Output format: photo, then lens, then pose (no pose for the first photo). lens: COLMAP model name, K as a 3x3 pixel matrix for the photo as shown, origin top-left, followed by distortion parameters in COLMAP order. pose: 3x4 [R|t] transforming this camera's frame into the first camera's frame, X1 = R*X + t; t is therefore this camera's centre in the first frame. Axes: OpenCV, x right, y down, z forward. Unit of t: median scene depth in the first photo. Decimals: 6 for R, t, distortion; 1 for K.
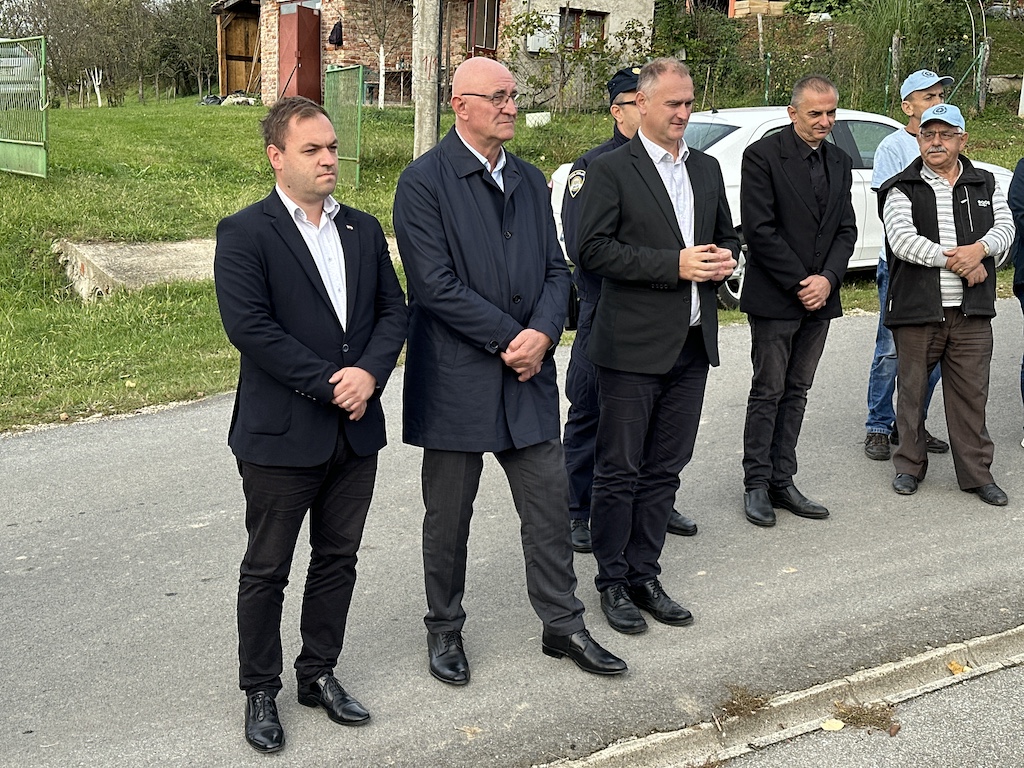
lens RADIAL K [[1427.6, 0, 518.5], [0, 1427.6, 373.7], [0, 0, 1]] dist [0.118883, 0.000000]
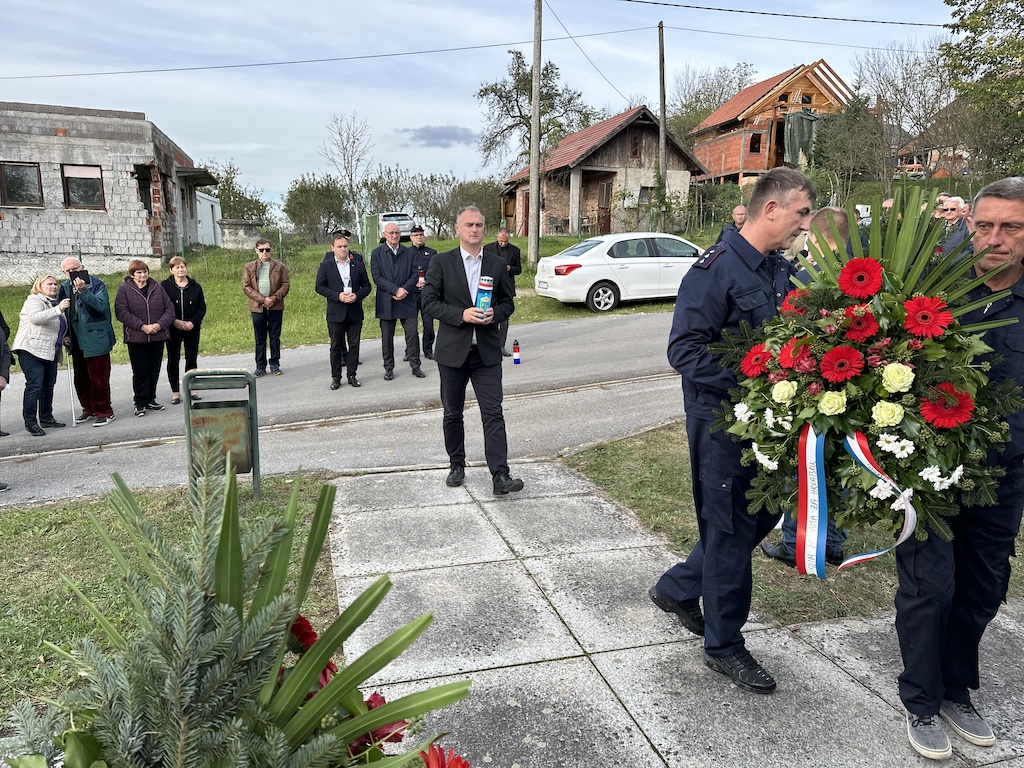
lens RADIAL K [[718.3, 0, 518.7], [0, 718.3, 386.4], [0, 0, 1]] dist [0.048028, -0.057084]
pose [[0.968643, 0.024848, -0.247211, 0.132801], [-0.018650, 0.999451, 0.027381, 0.021075], [0.247755, -0.021912, 0.968575, -0.108804]]
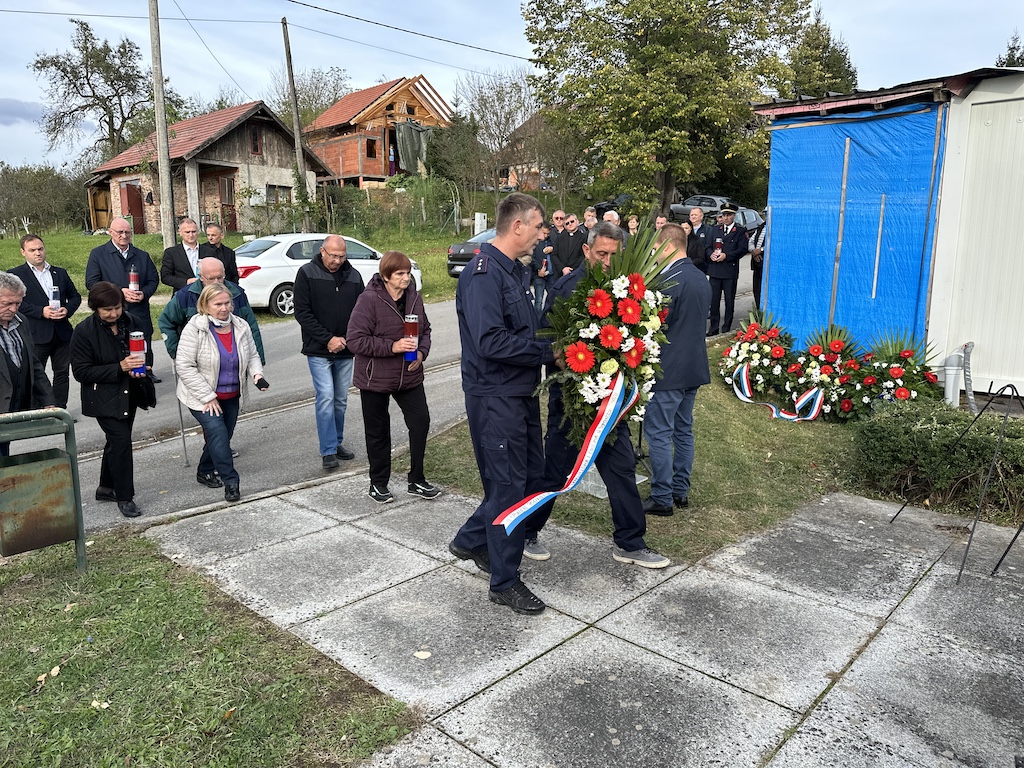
lens RADIAL K [[718.3, 0, 520.1], [0, 718.3, 384.4], [0, 0, 1]] dist [0.048028, -0.057084]
pose [[0.958450, -0.076318, 0.274860, 0.074119], [0.068687, 0.996941, 0.037297, 0.019135], [-0.276866, -0.016868, 0.960761, -0.112655]]
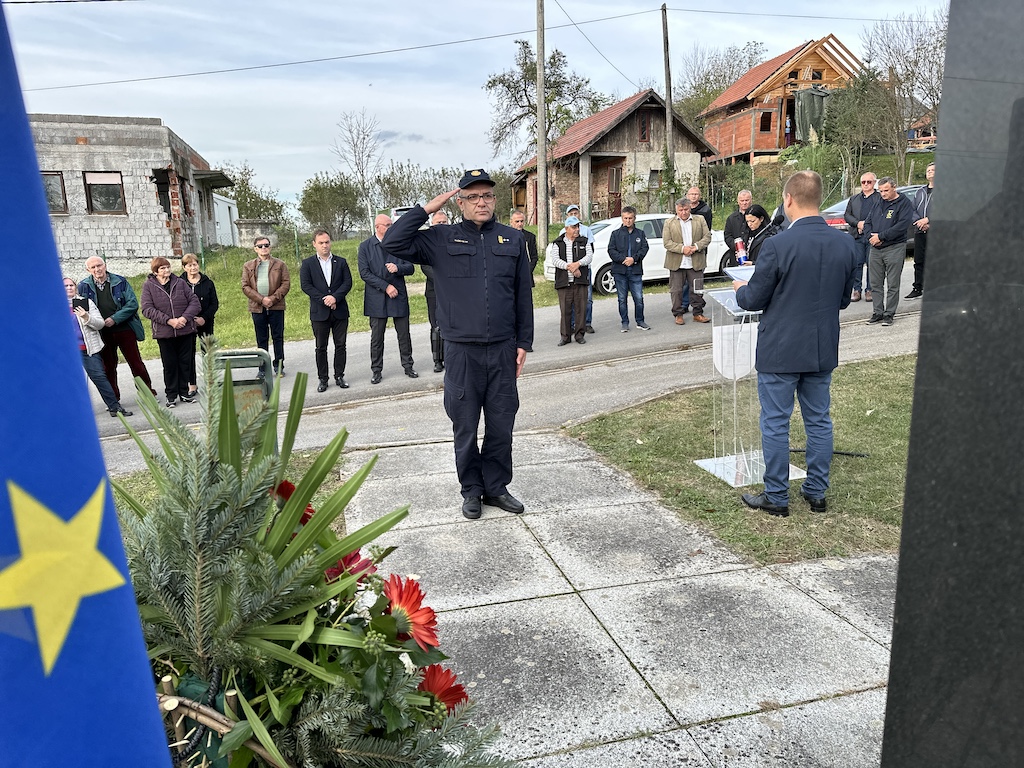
lens RADIAL K [[718.3, 0, 512.7], [0, 718.3, 381.8], [0, 0, 1]] dist [0.048028, -0.057084]
pose [[0.959649, -0.004711, -0.281161, 0.140296], [0.014644, 0.999340, 0.033237, 0.025924], [0.280819, -0.036013, 0.959085, -0.116646]]
